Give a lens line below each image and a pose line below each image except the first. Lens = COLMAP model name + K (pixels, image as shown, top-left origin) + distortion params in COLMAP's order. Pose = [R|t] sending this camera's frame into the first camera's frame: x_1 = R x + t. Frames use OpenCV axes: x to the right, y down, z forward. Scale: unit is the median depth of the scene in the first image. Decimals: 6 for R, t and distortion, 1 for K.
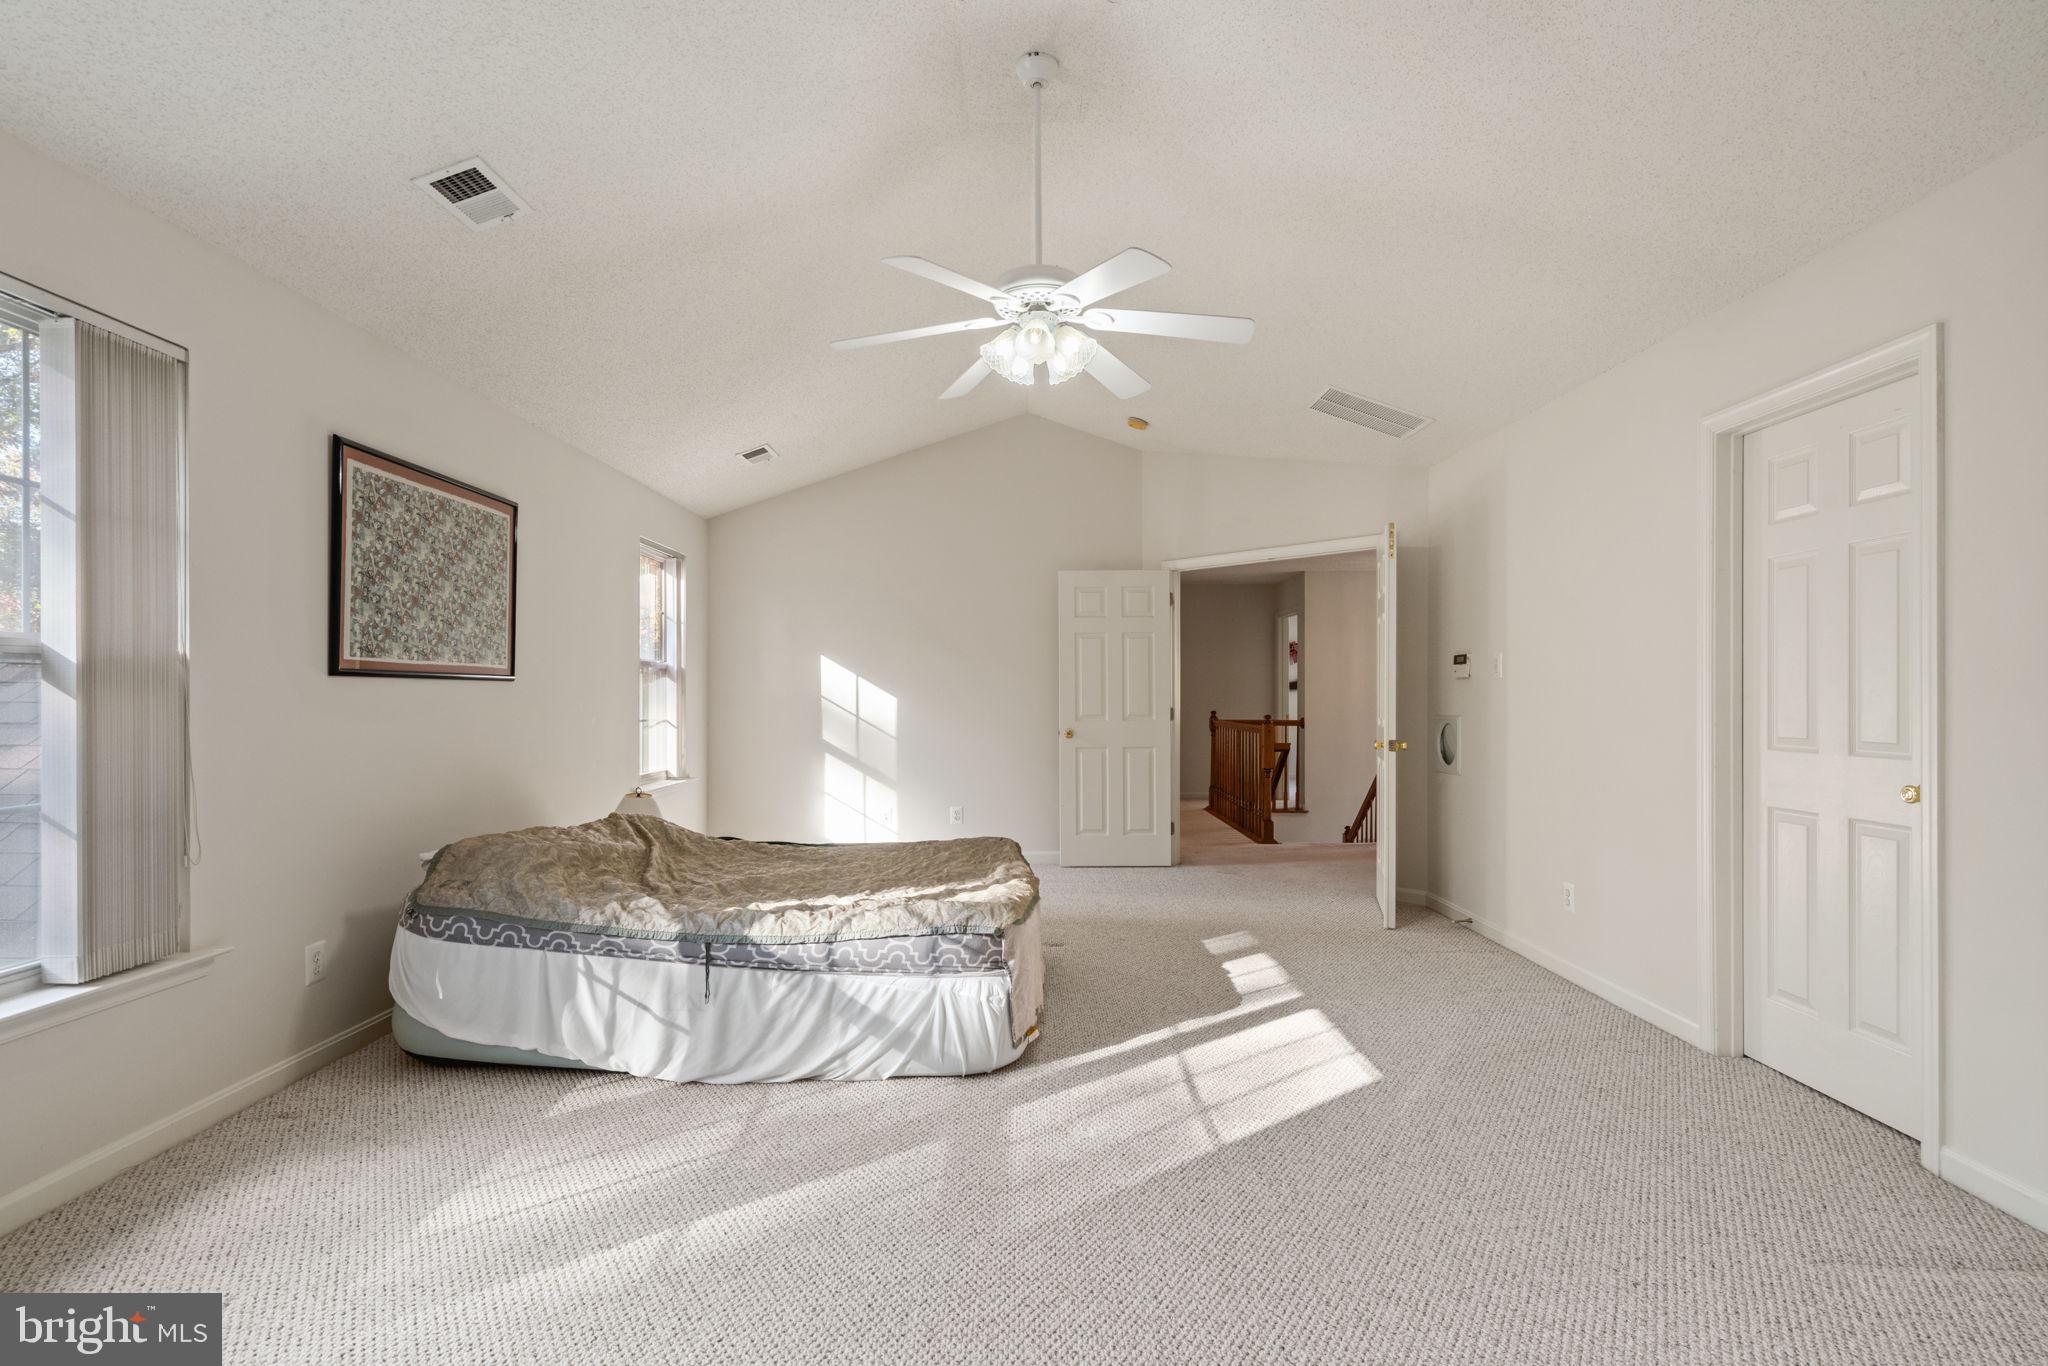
lens RADIAL K [[925.1, 0, 1013.0], [0, 925.1, 682.4], [0, 0, 1]] dist [-0.000565, 0.000730]
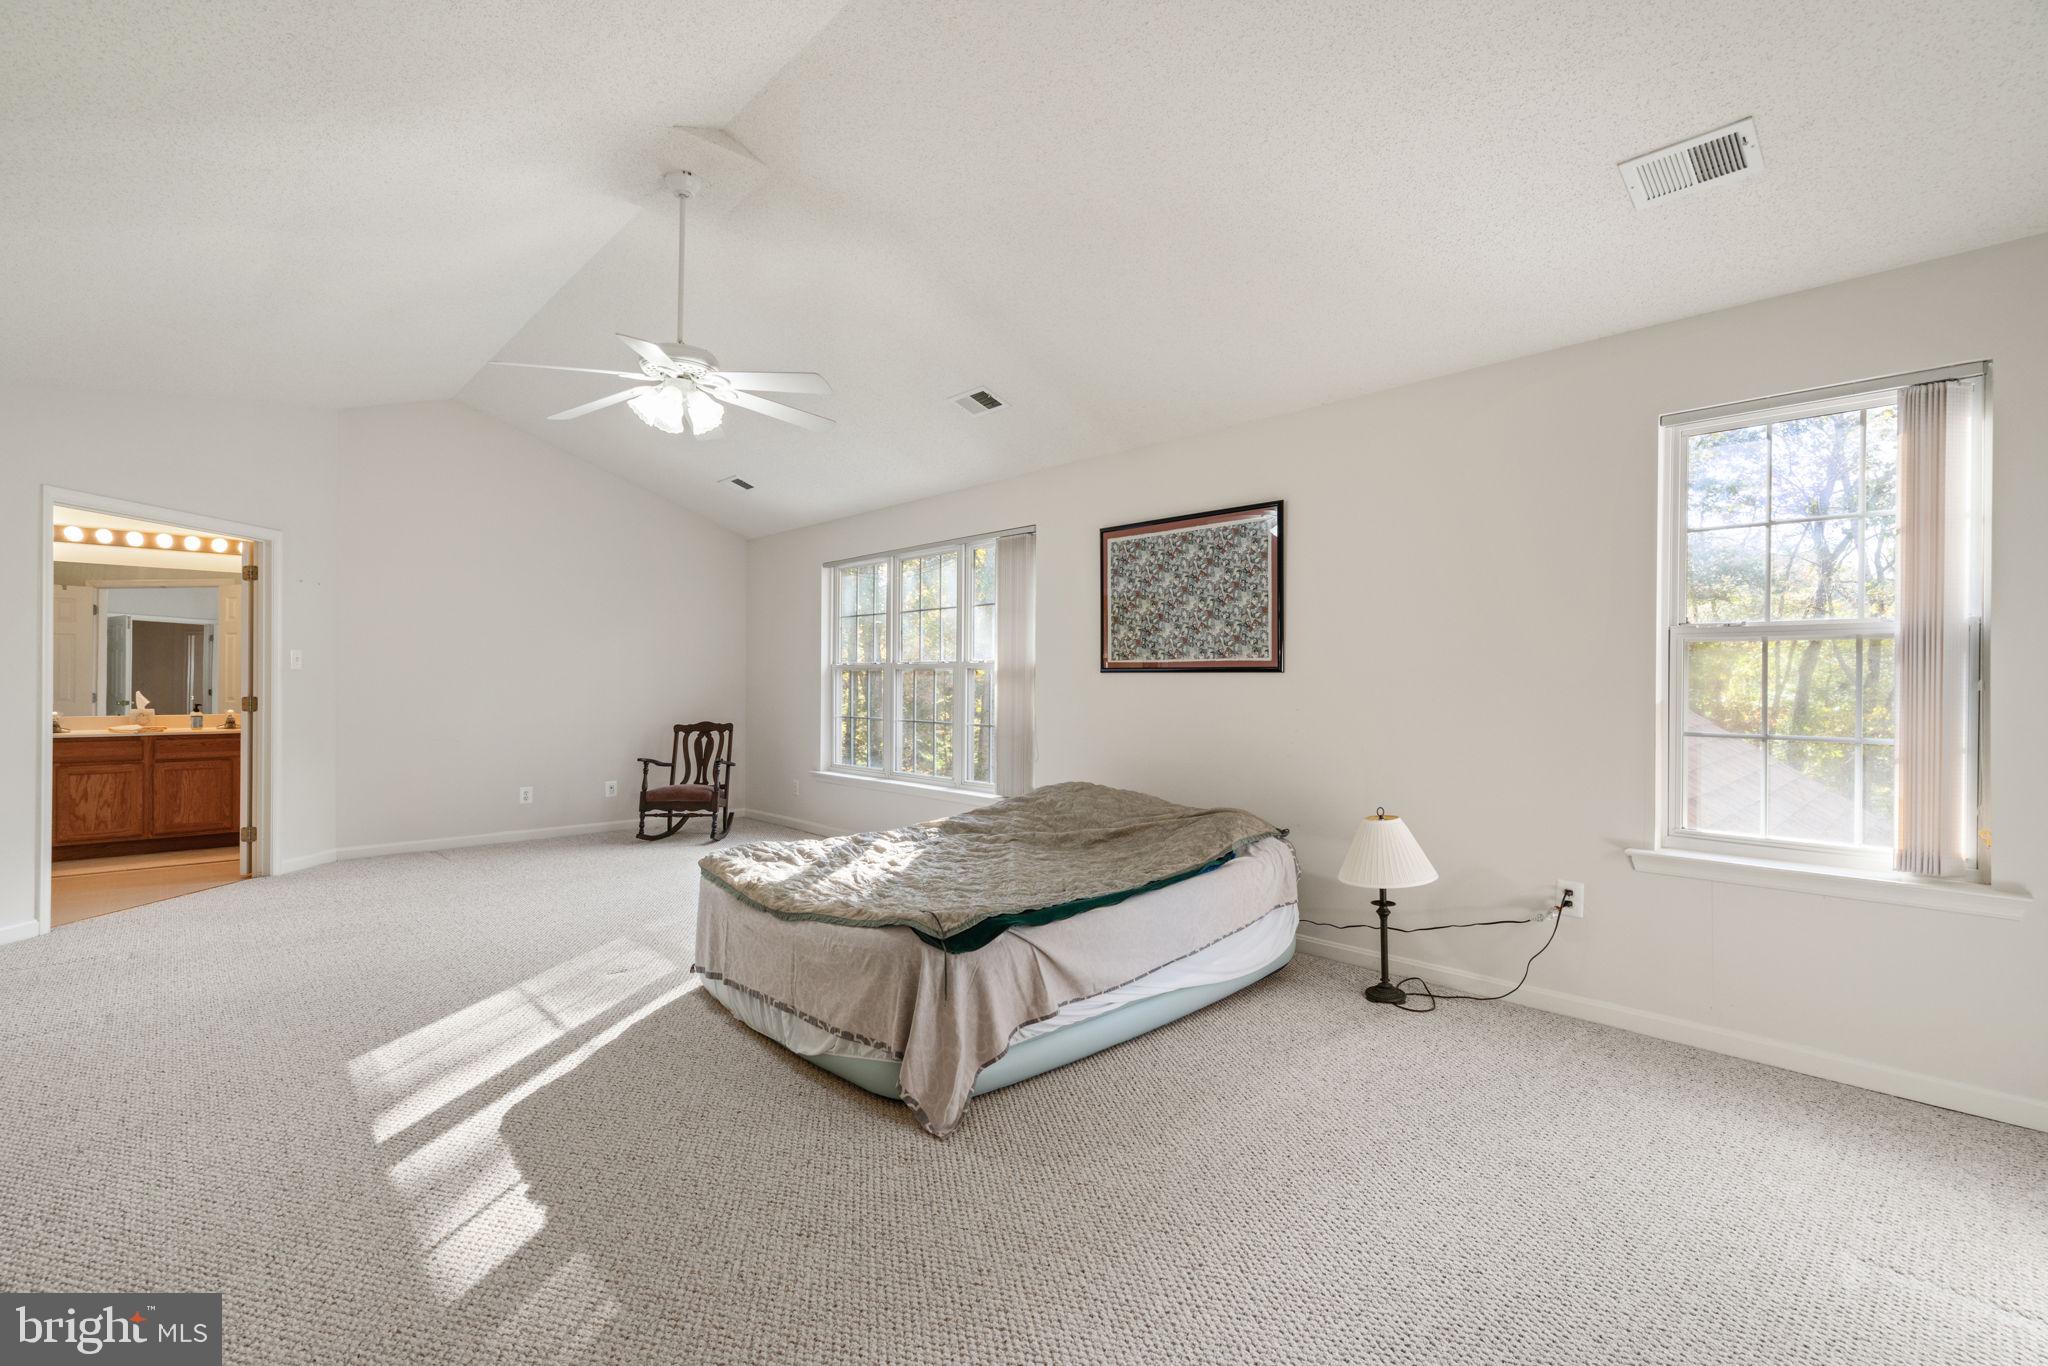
lens RADIAL K [[925.1, 0, 1013.0], [0, 925.1, 682.4], [0, 0, 1]] dist [-0.000565, 0.000730]
pose [[-0.725327, -0.007554, -0.688363, 0.498762], [-0.001485, 0.999955, -0.009409, 0.024934], [0.688403, -0.005802, -0.725306, 1.967377]]
